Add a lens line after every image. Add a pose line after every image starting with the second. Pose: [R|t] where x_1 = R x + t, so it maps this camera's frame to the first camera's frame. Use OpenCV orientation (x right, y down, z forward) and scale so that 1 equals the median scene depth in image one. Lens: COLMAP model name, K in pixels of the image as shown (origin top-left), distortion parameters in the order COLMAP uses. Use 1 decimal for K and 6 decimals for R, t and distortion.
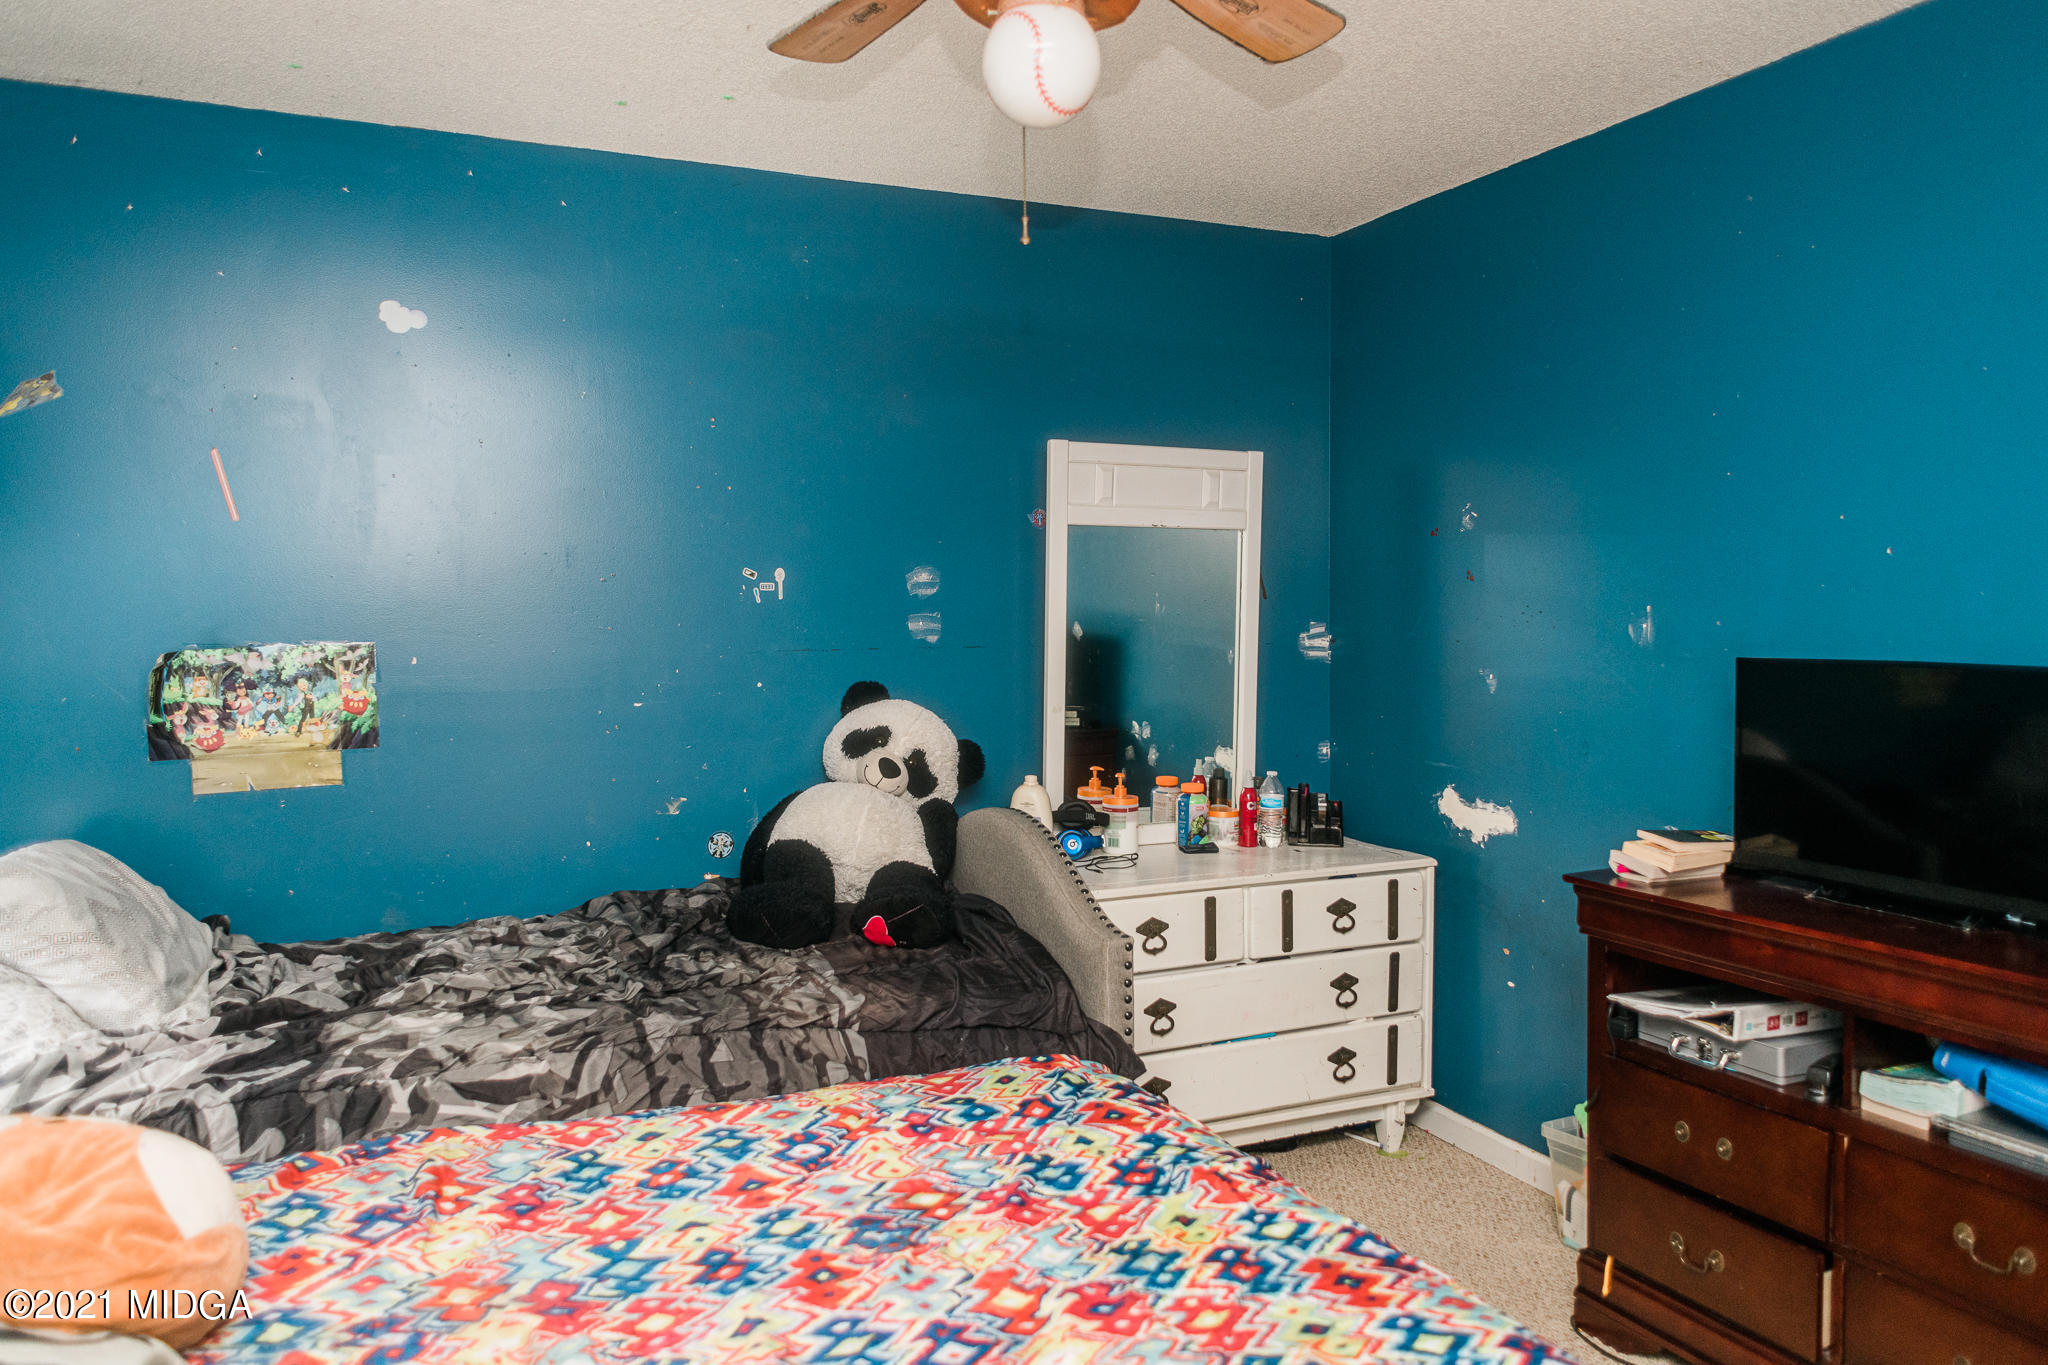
lens RADIAL K [[1385.8, 0, 1014.1], [0, 1385.8, 672.1], [0, 0, 1]] dist [0.033142, -0.032009]
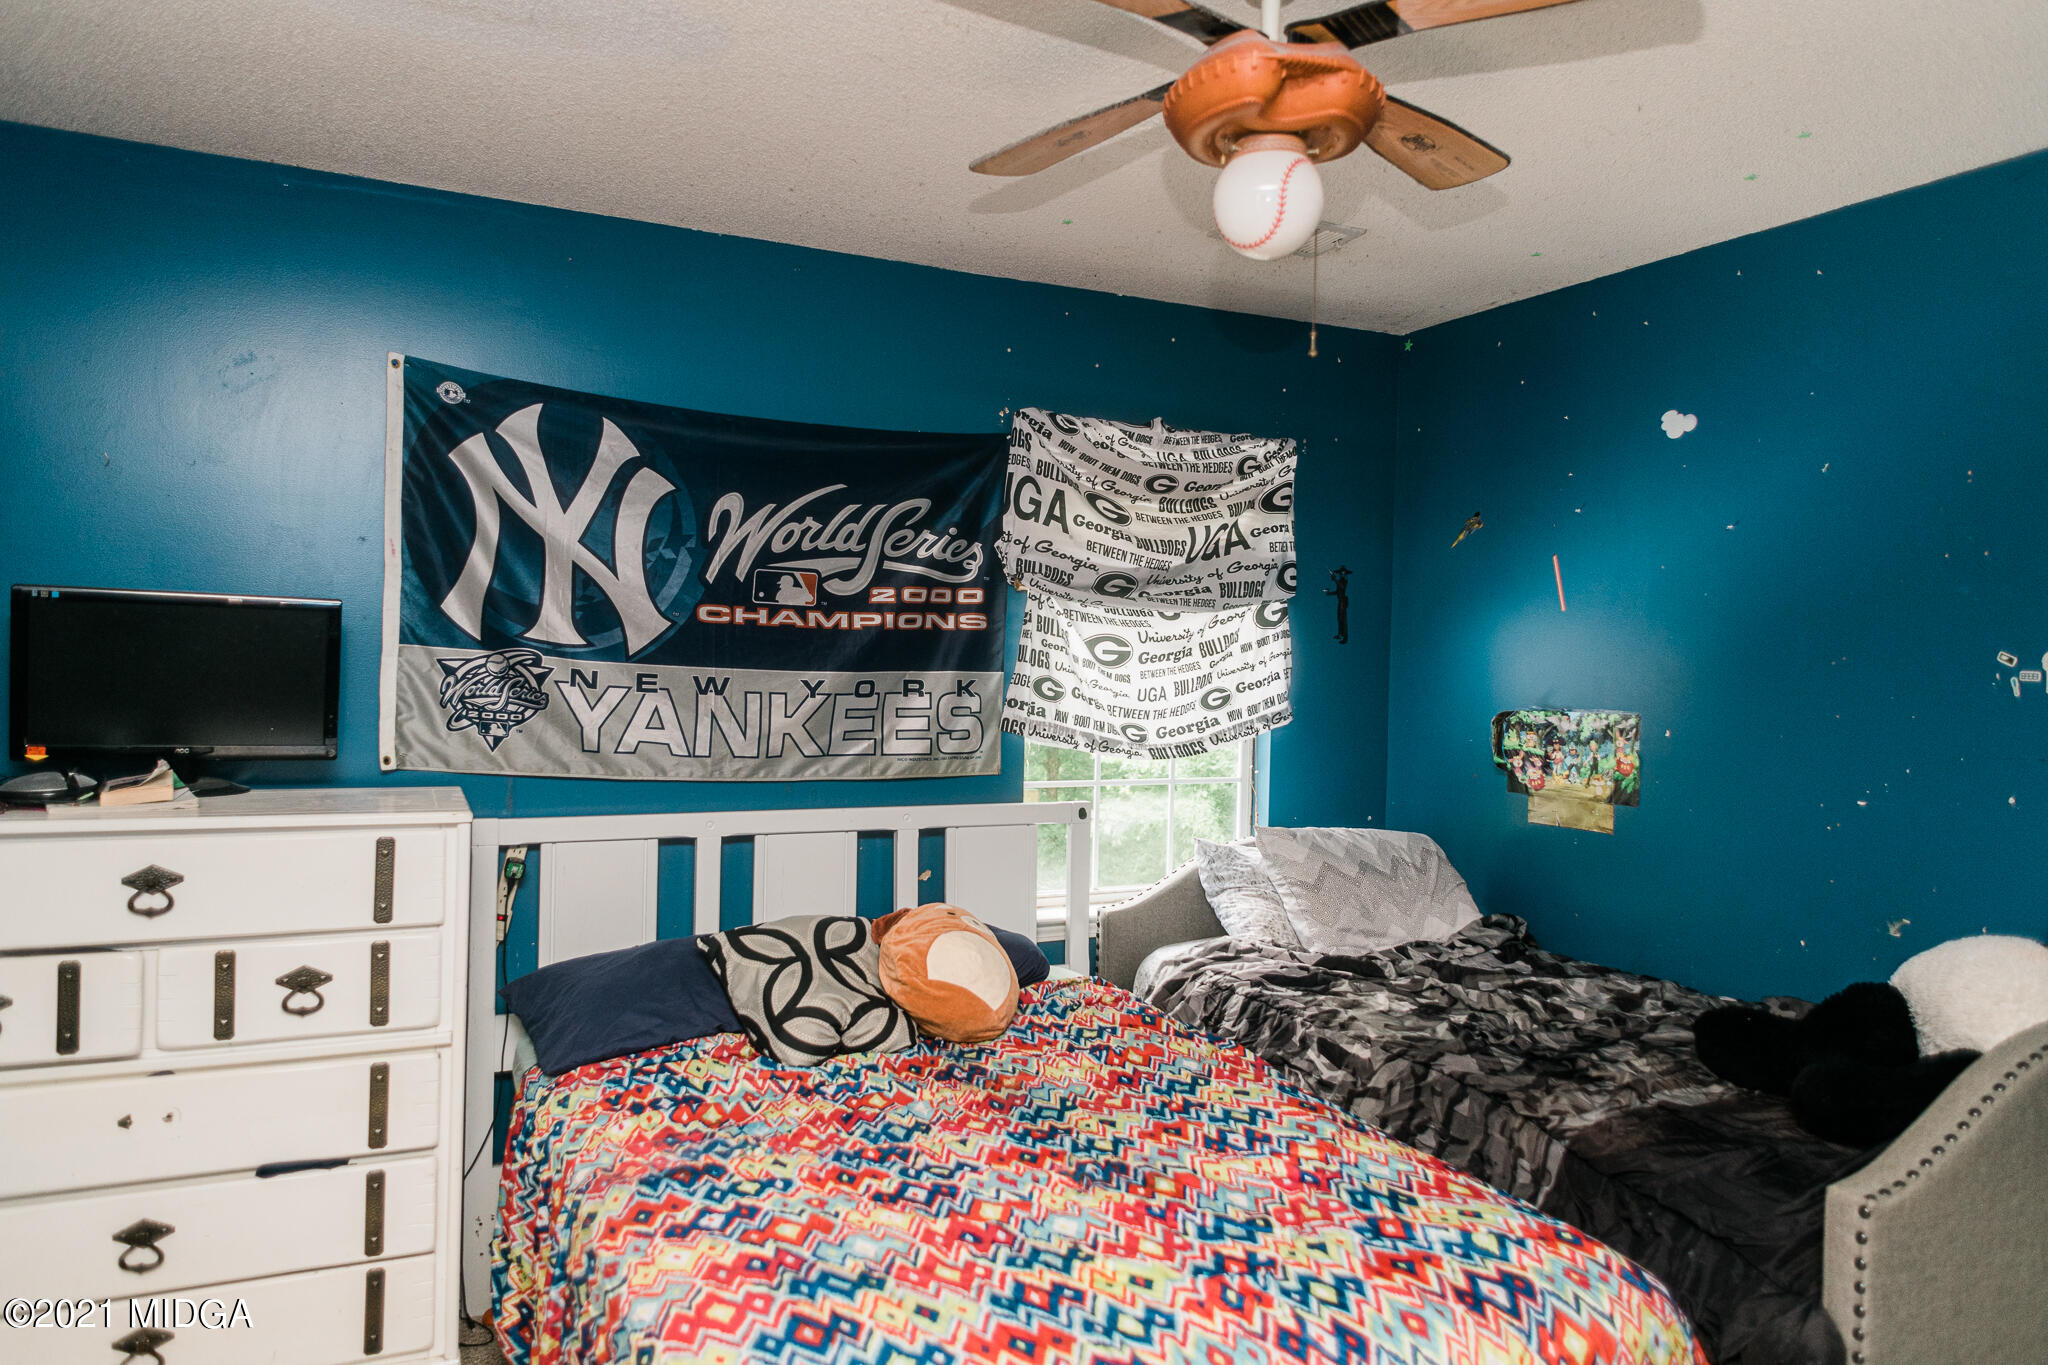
lens RADIAL K [[1385.8, 0, 1014.1], [0, 1385.8, 672.1], [0, 0, 1]] dist [0.033142, -0.032009]
pose [[0.013625, 0.032530, -0.999378, 0.688227], [-0.061797, 0.997587, 0.031629, -0.061978], [0.997996, 0.061328, 0.015603, 0.487545]]
